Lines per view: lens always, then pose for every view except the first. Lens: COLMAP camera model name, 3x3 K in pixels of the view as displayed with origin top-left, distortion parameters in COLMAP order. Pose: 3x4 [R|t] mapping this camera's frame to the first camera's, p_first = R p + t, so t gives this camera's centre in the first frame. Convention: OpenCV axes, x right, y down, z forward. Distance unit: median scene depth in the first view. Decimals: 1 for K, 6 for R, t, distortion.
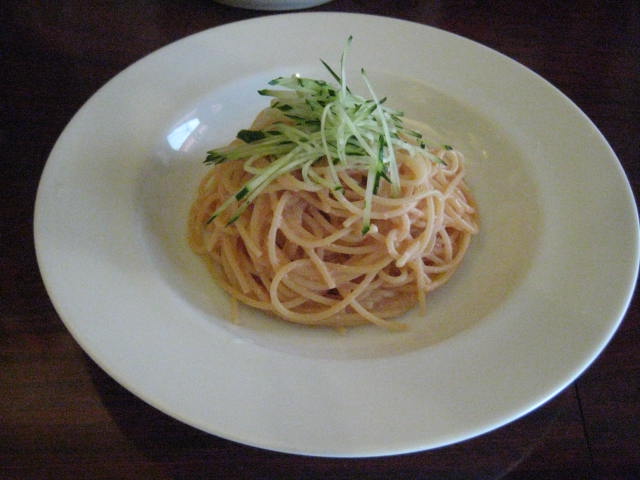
lens RADIAL K [[666.7, 0, 320.6], [0, 666.7, 240.1], [0, 0, 1]] dist [-0.164289, 0.000000]
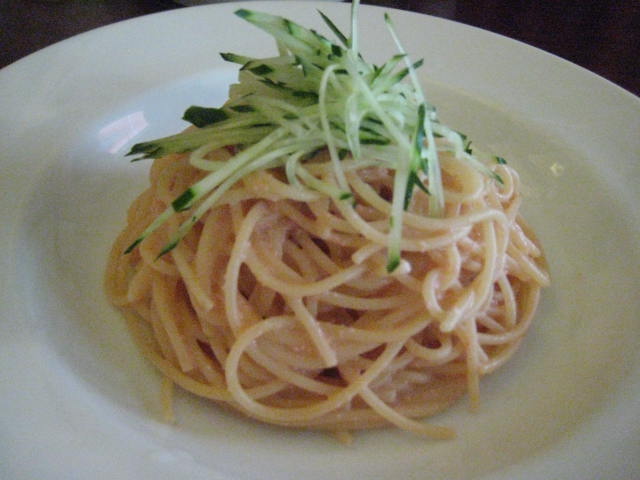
lens RADIAL K [[666.7, 0, 318.5], [0, 666.7, 250.4], [0, 0, 1]] dist [-0.164289, 0.000000]
pose [[0.998853, 0.027522, 0.039173, -0.019374], [-0.022747, 0.992811, -0.117514, 0.039171], [-0.042126, 0.116488, 0.992298, 0.399592]]
